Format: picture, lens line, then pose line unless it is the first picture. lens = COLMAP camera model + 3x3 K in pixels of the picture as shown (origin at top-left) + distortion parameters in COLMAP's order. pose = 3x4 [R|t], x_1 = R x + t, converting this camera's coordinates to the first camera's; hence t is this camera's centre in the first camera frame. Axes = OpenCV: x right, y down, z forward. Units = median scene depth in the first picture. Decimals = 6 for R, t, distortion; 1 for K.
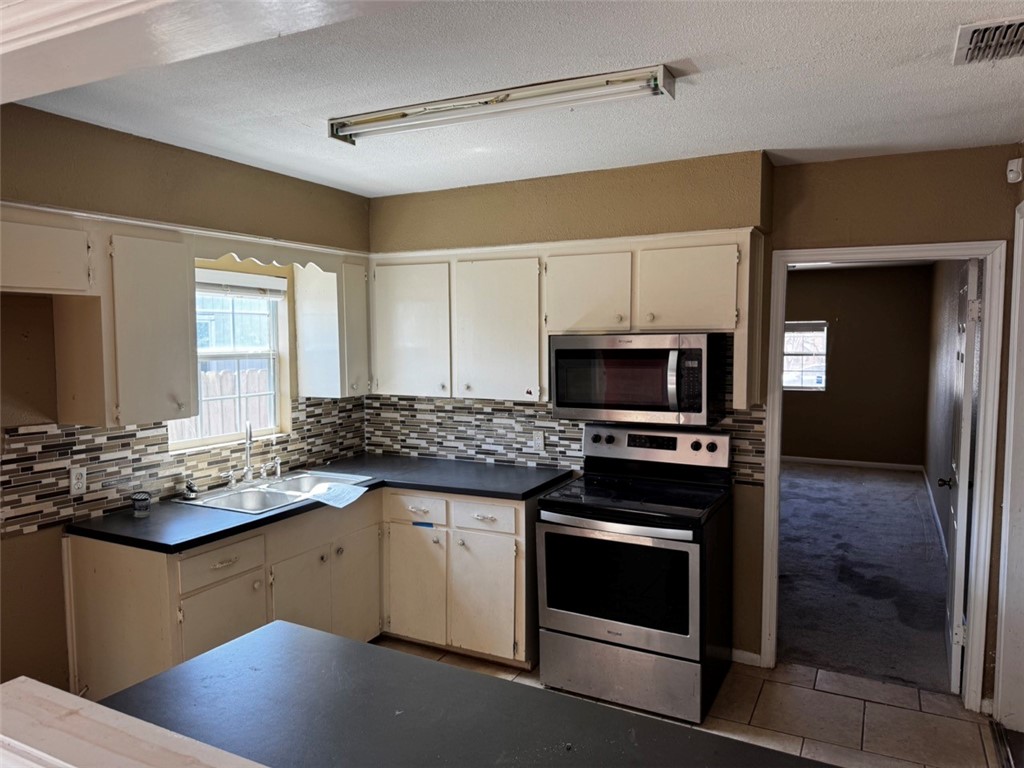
lens RADIAL K [[727.1, 0, 516.3], [0, 727.1, 383.1], [0, 0, 1]] dist [-0.029656, -0.004838]
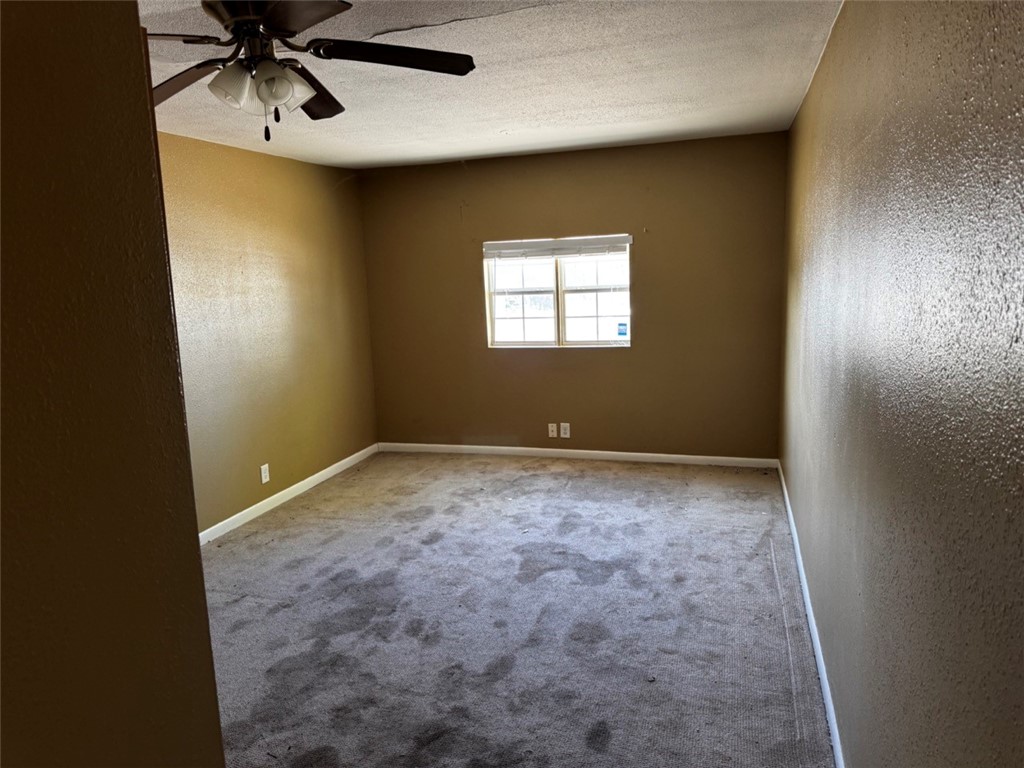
lens RADIAL K [[727.1, 0, 508.3], [0, 727.1, 385.4], [0, 0, 1]] dist [-0.029656, -0.004838]
pose [[0.984331, -0.060871, 0.165491, 0.250487], [0.045604, 0.994476, 0.094536, -0.023585], [-0.170331, -0.085507, 0.981670, 0.458692]]
